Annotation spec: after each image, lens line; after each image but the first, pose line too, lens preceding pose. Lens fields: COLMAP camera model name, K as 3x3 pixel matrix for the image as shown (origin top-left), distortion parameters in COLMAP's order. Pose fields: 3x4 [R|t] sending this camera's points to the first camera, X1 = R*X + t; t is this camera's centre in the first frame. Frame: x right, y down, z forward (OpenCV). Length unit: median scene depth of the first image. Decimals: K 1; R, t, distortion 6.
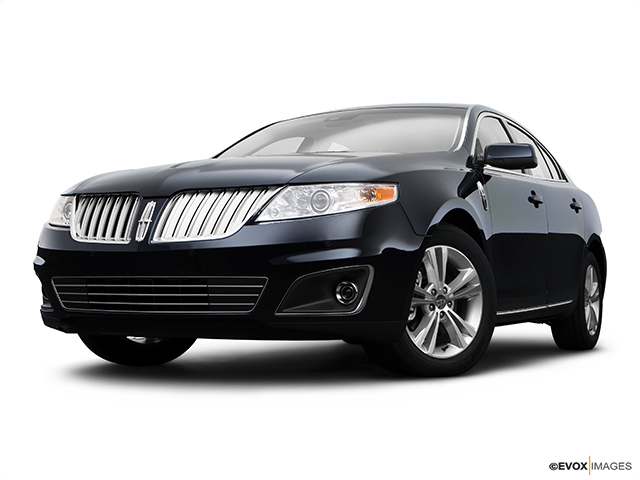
lens RADIAL K [[978.1, 0, 318.8], [0, 978.1, 240.0], [0, 0, 1]] dist [-0.098588, 0.000000]
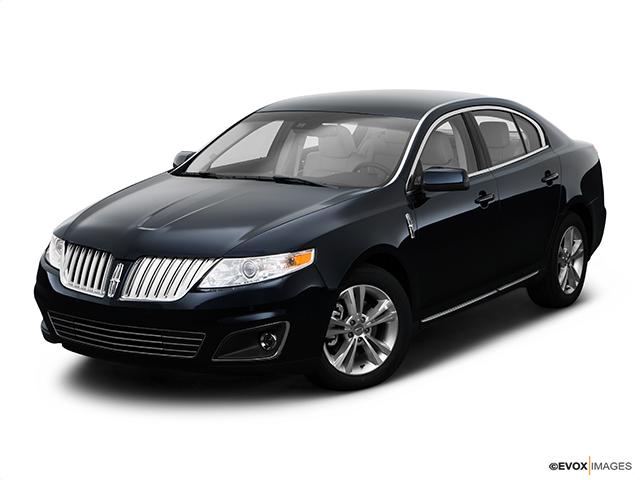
lens RADIAL K [[1244.4, 0, 316.2], [0, 1244.4, 237.8], [0, 0, 1]] dist [0.063108, 0.000000]
pose [[0.995832, 0.012495, -0.090351, 0.213828], [0.005057, 0.981486, 0.191468, -0.354957], [0.091070, -0.191127, 0.977331, -0.524662]]
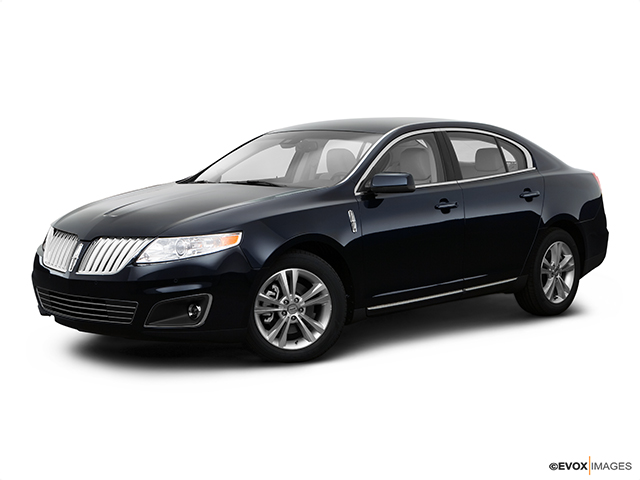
lens RADIAL K [[1035.1, 0, 320.8], [0, 1035.1, 233.3], [0, 0, 1]] dist [0.058843, 0.000000]
pose [[0.959979, 0.015476, -0.279643, 0.578004], [0.019395, 0.992401, 0.121504, -0.223007], [0.279398, -0.122065, 0.952385, -0.379762]]
